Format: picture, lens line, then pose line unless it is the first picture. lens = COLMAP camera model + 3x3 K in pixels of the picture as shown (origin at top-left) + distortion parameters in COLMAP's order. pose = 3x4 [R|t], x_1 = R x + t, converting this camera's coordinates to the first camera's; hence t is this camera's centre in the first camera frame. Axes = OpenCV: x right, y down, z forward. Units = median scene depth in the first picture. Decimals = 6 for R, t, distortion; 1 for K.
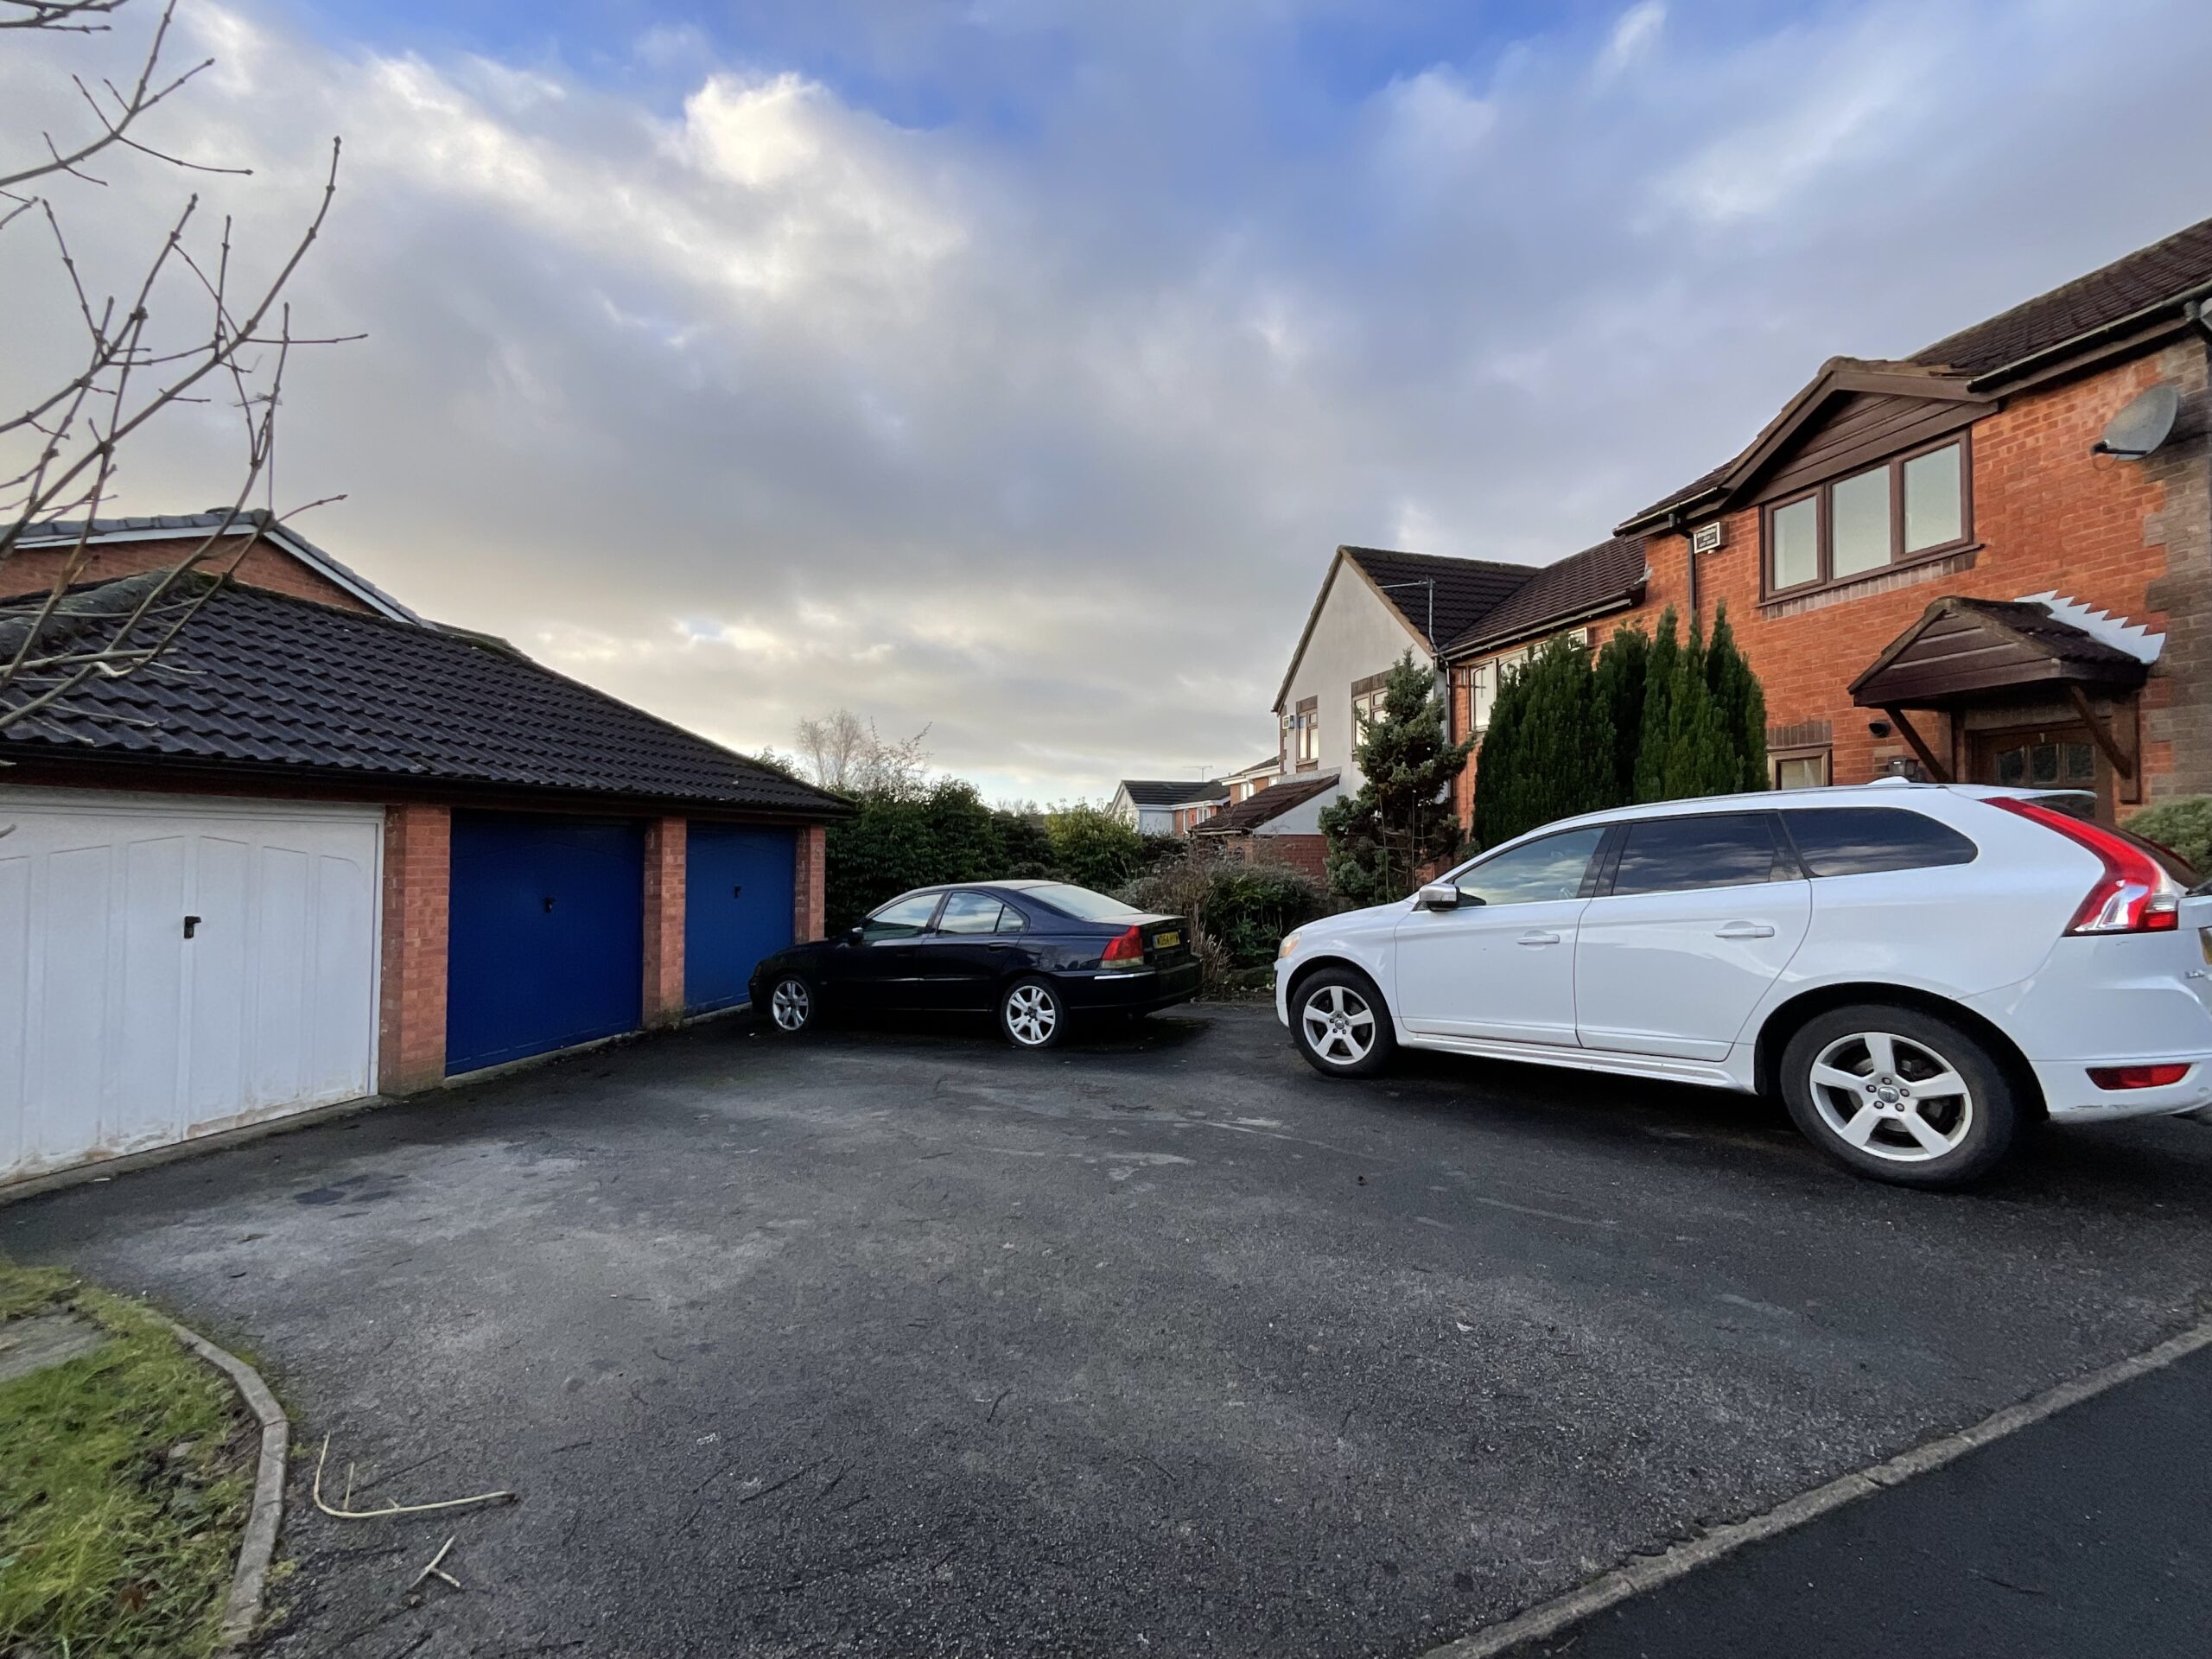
lens RADIAL K [[900.4, 0, 1106.0], [0, 900.4, 829.5], [0, 0, 1]] dist [0.001213, 0.000093]
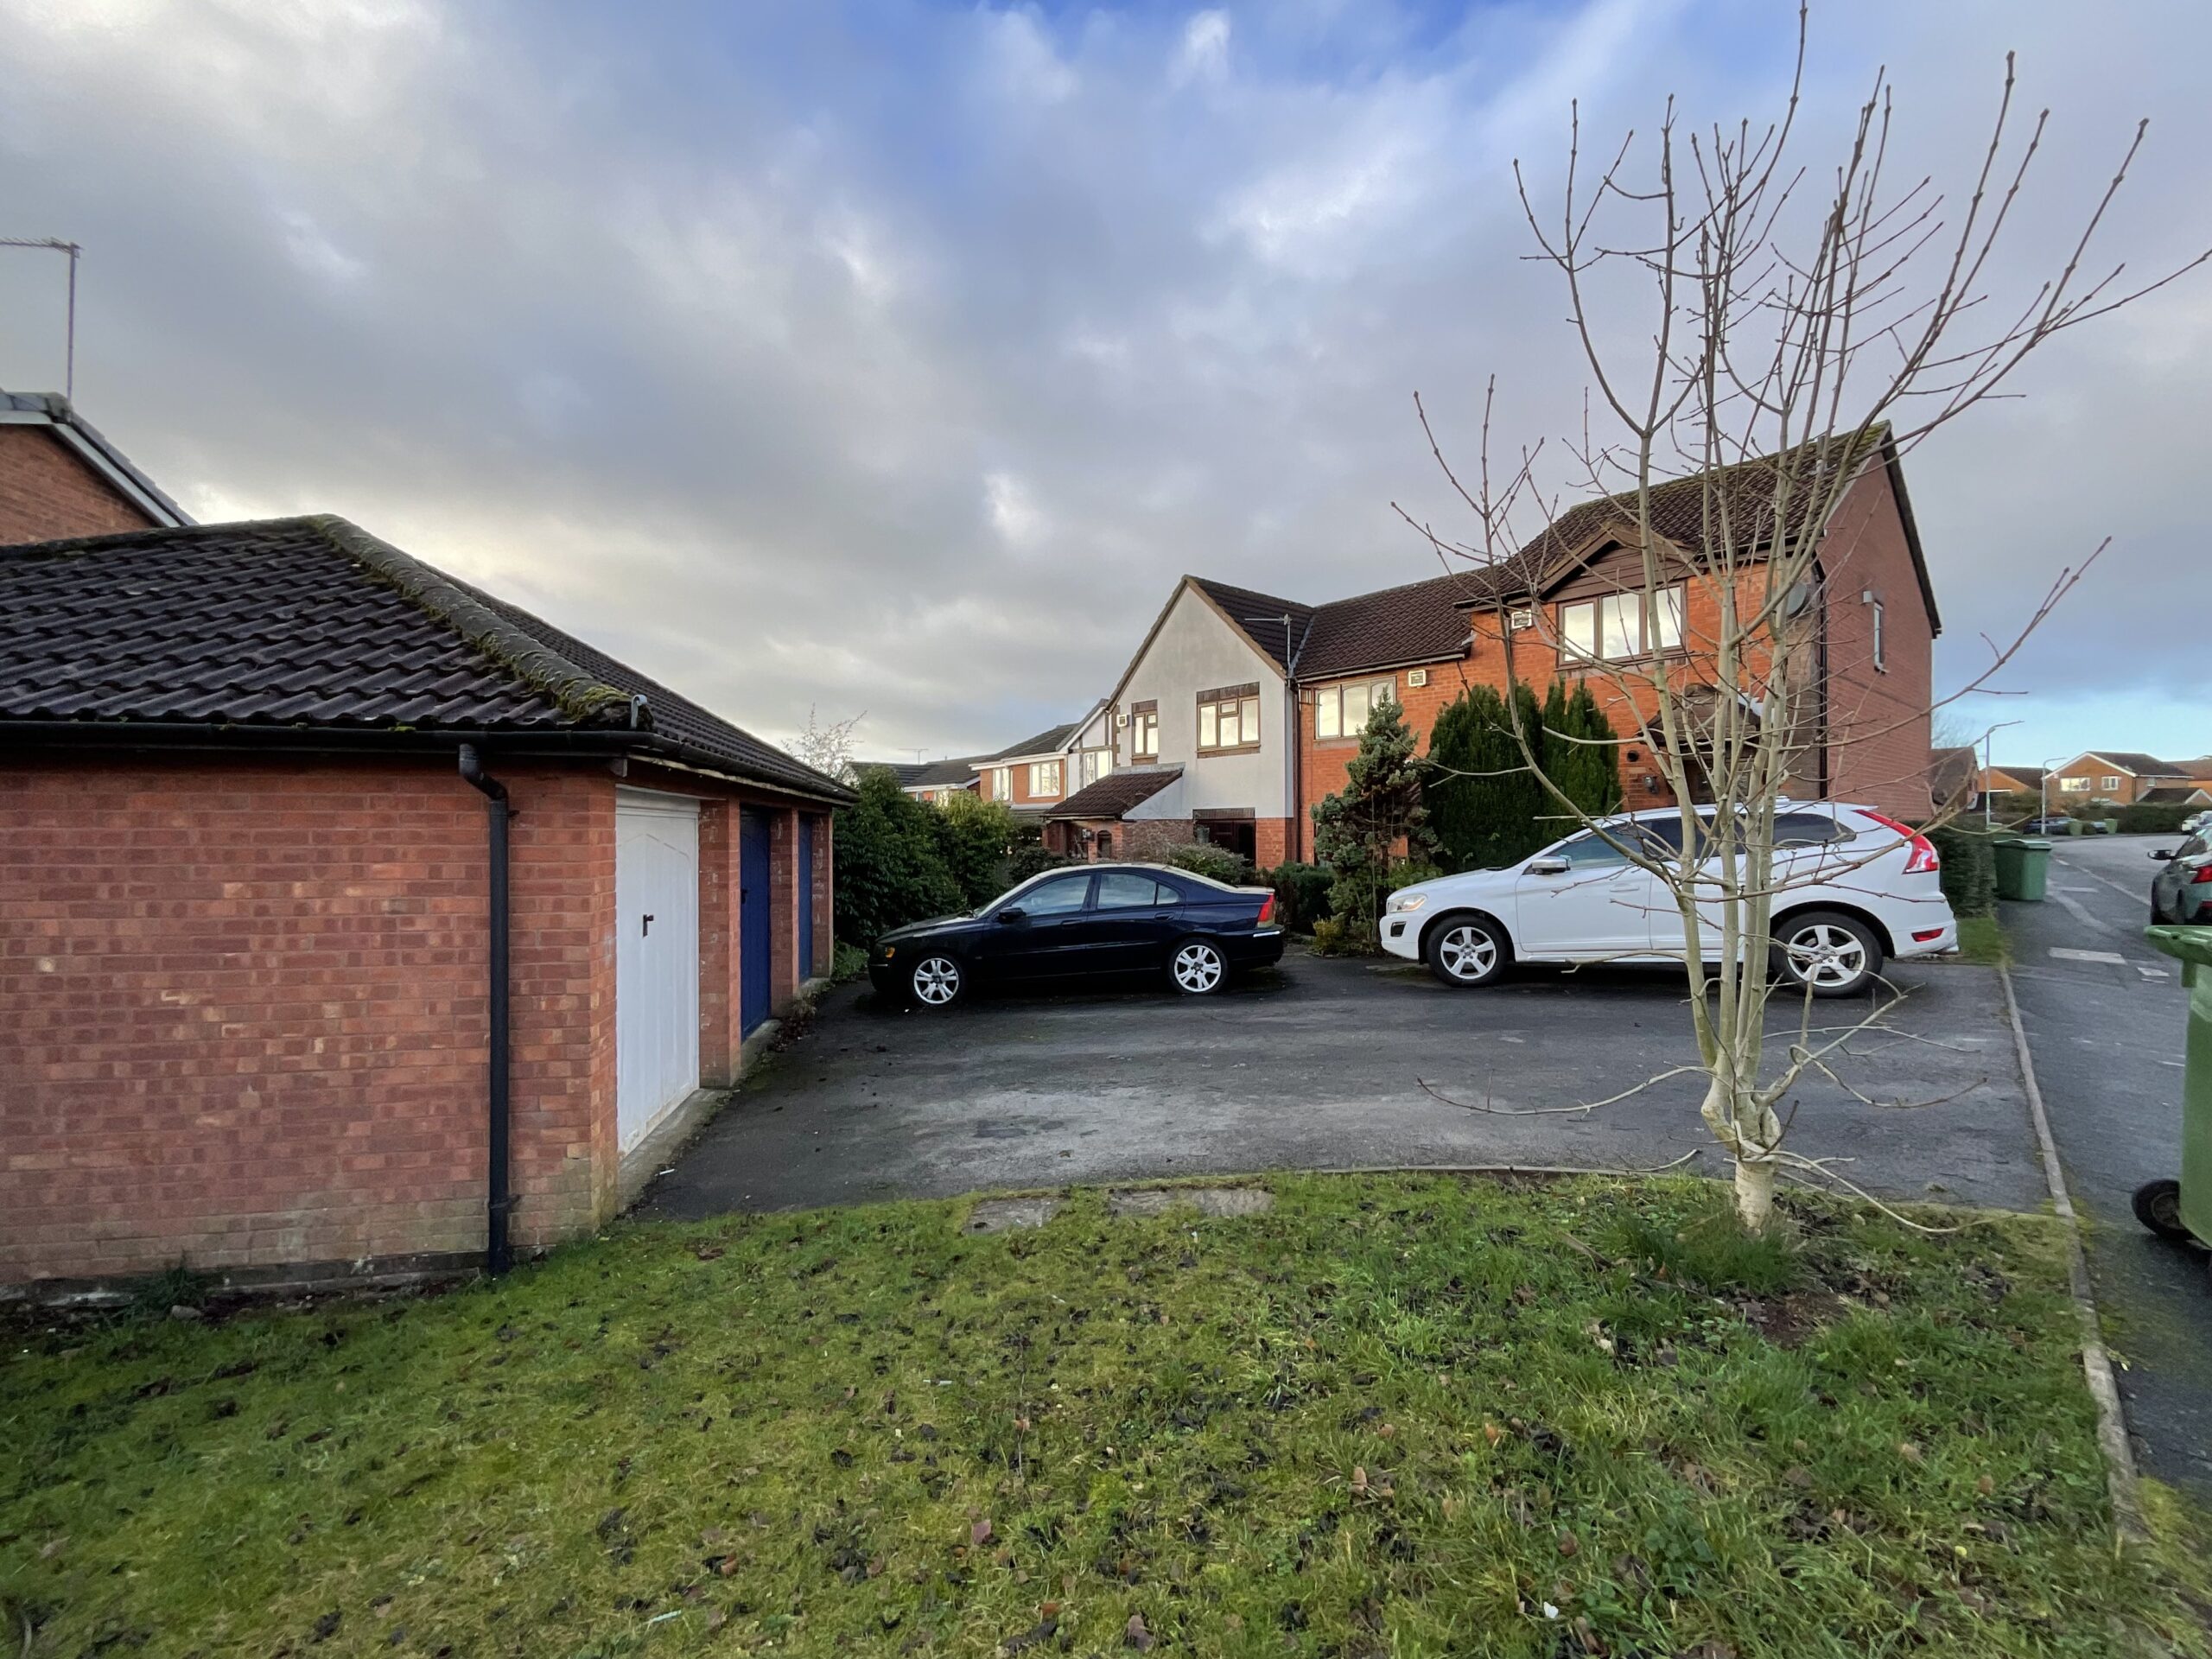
lens RADIAL K [[900.4, 0, 1106.0], [0, 900.4, 829.5], [0, 0, 1]] dist [0.001213, 0.000093]
pose [[0.909946, -0.007363, 0.414662, -0.710866], [-0.002225, 0.999741, 0.022635, -0.015750], [-0.414722, -0.021520, 0.909694, -0.084237]]
